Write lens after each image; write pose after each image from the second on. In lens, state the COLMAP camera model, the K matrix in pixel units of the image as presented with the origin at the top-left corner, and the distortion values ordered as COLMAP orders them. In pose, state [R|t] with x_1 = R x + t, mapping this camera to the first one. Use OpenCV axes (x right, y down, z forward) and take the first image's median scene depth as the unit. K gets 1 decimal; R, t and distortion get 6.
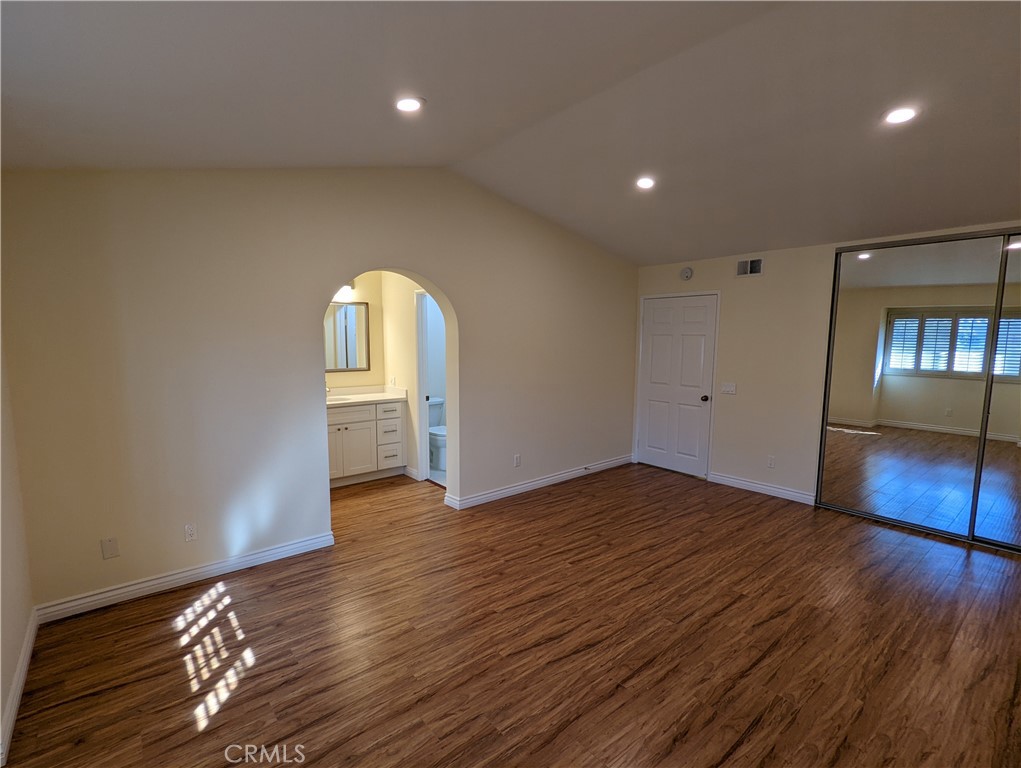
lens RADIAL K [[480.5, 0, 503.6], [0, 480.5, 386.1], [0, 0, 1]] dist [0.011037, -0.001040]
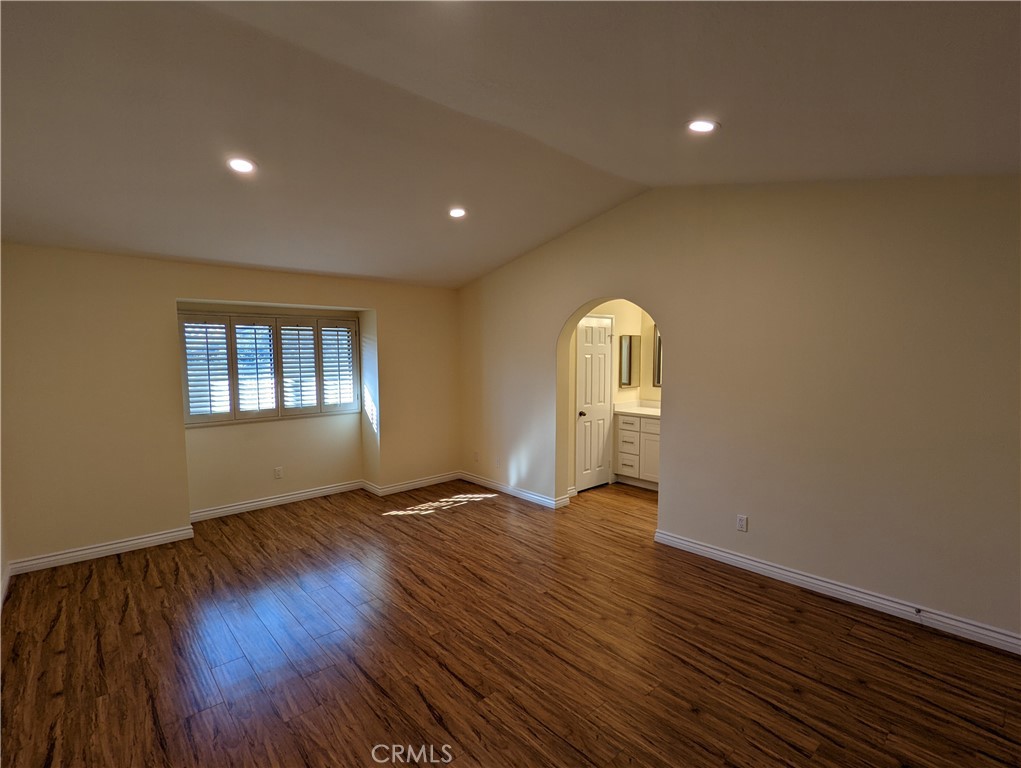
lens RADIAL K [[480.5, 0, 500.5], [0, 480.5, 384.9], [0, 0, 1]] dist [0.011037, -0.001040]
pose [[0.057933, 0.065158, -0.996192, 1.094027], [-0.105095, 0.992721, 0.058819, -0.090748], [0.992773, 0.101287, 0.064359, 0.834472]]
